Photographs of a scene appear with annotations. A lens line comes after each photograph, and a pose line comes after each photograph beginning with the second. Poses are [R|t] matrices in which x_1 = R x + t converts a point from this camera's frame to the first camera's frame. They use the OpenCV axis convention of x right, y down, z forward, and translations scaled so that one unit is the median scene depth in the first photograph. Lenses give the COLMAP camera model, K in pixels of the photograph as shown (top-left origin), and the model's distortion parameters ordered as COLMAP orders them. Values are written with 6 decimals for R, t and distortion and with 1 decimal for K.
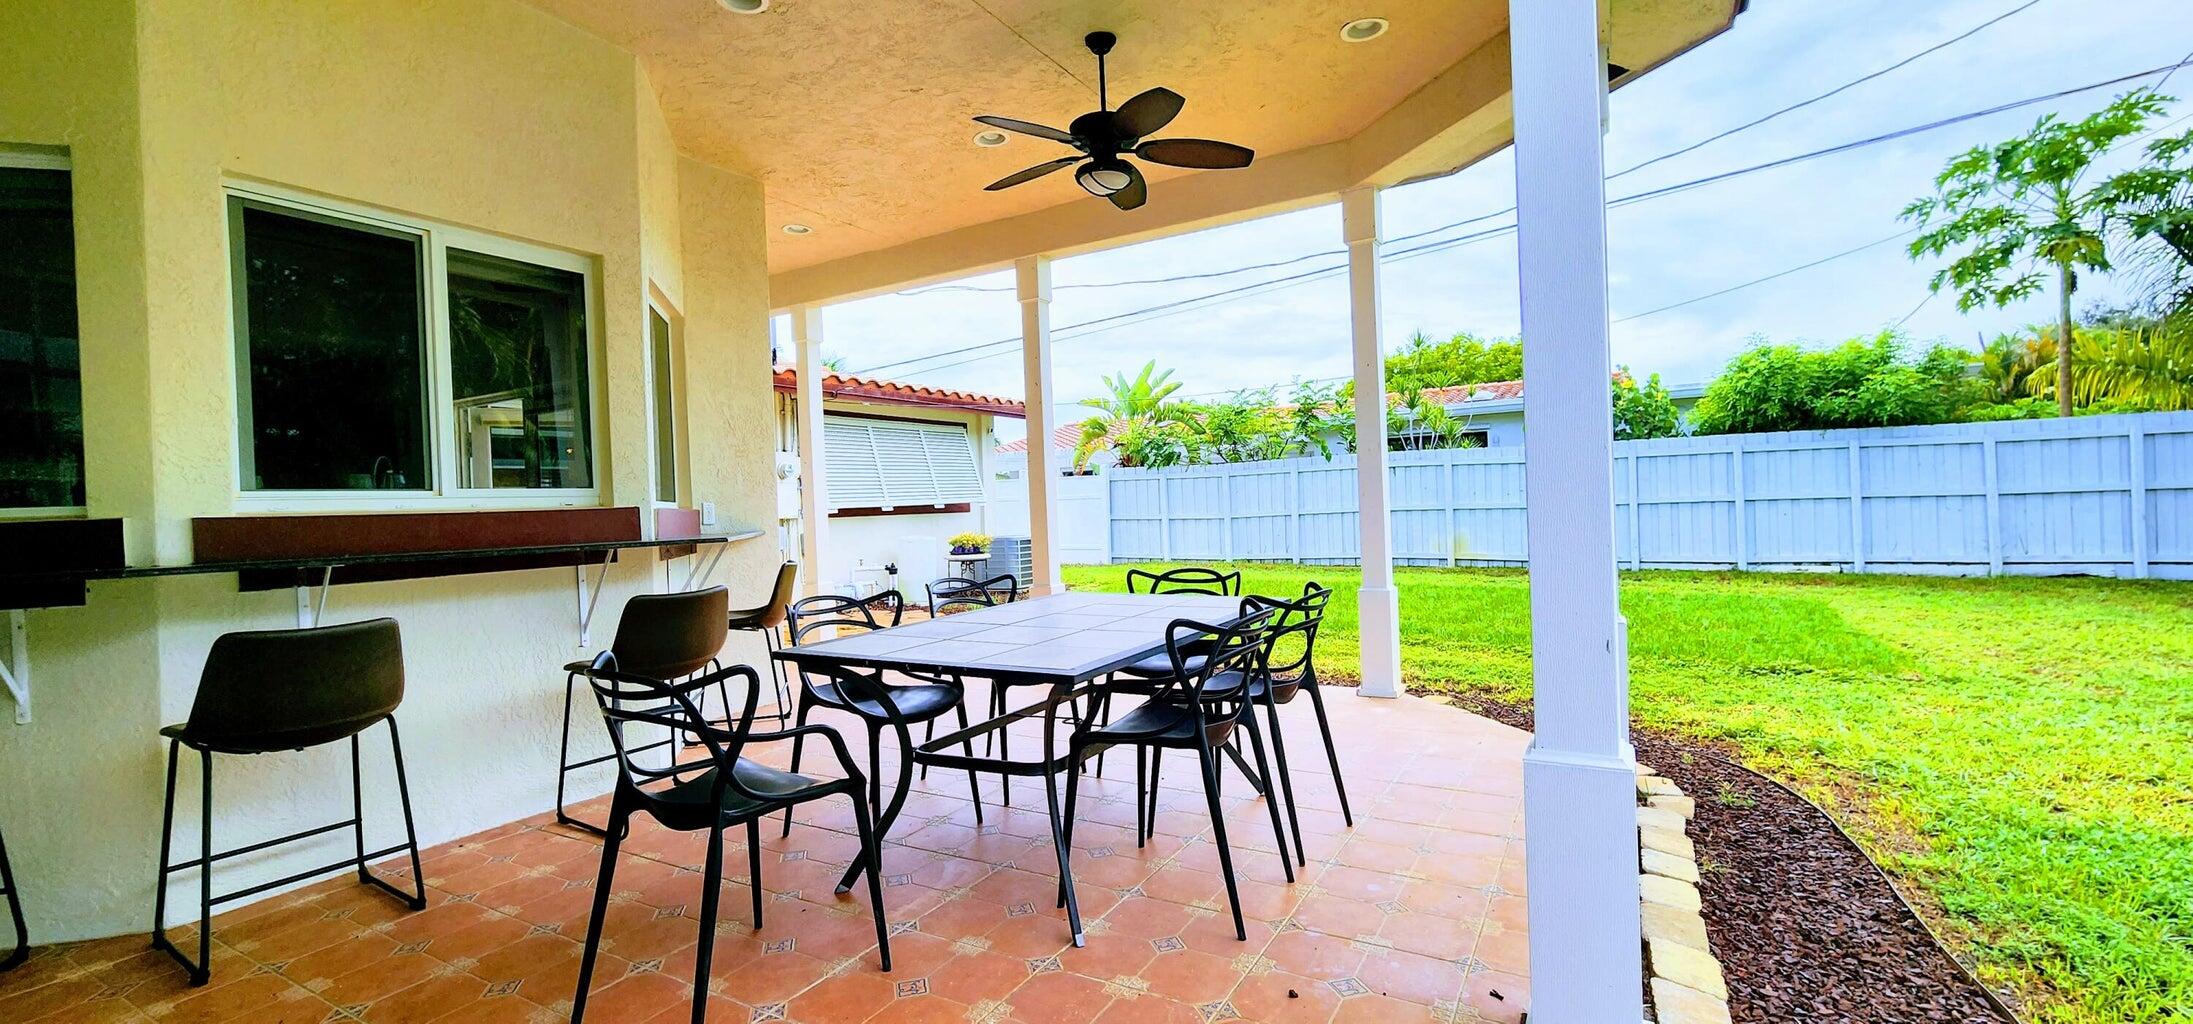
lens RADIAL K [[897.8, 0, 1092.3], [0, 897.8, 515.1], [0, 0, 1]] dist [-0.001010, 0.000221]
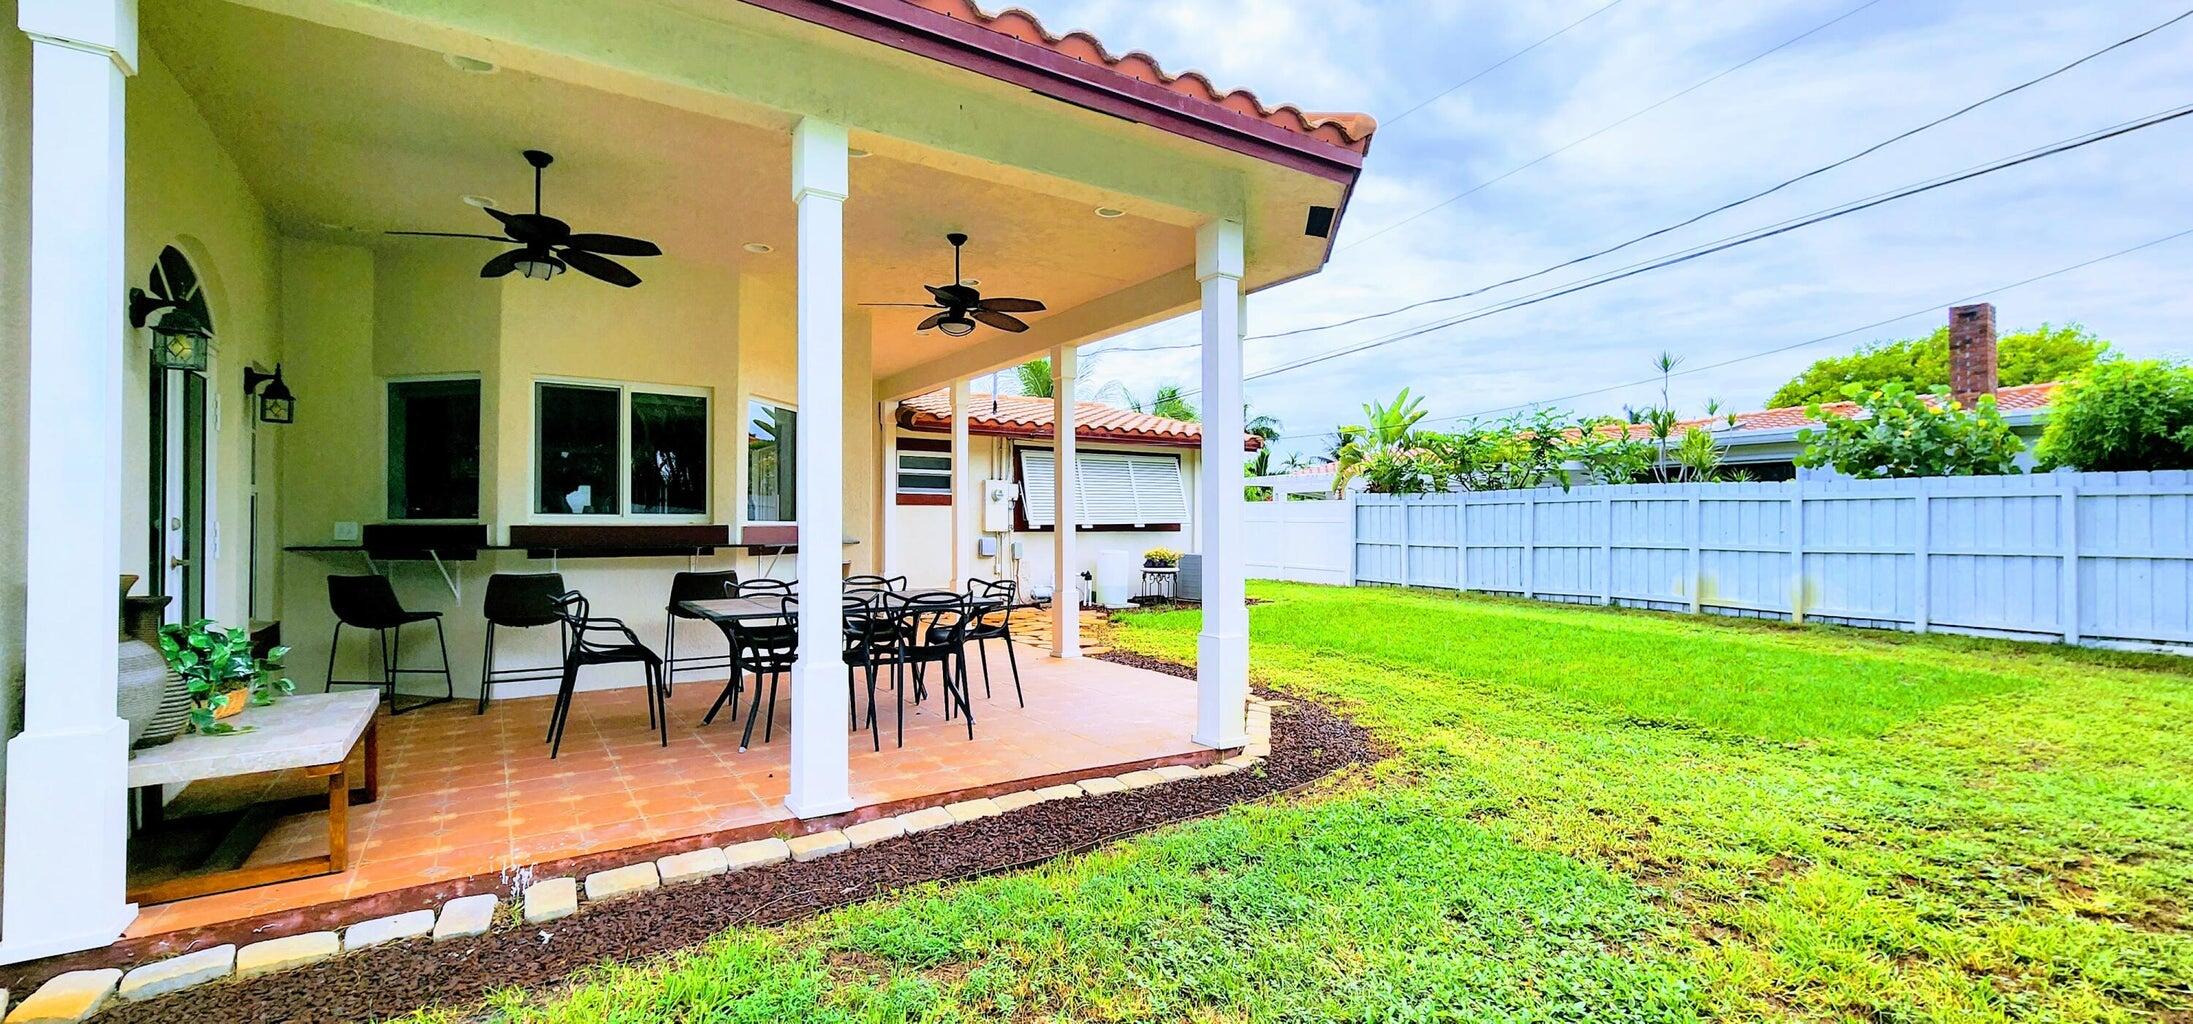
lens RADIAL K [[897.8, 0, 1099.5], [0, 897.8, 514.7], [0, 0, 1]] dist [-0.001010, 0.000221]
pose [[0.899880, 0.032945, -0.434891, 0.299892], [-0.039208, 0.999216, -0.005435, -0.015563], [0.434371, 0.021942, 0.900467, -0.093357]]
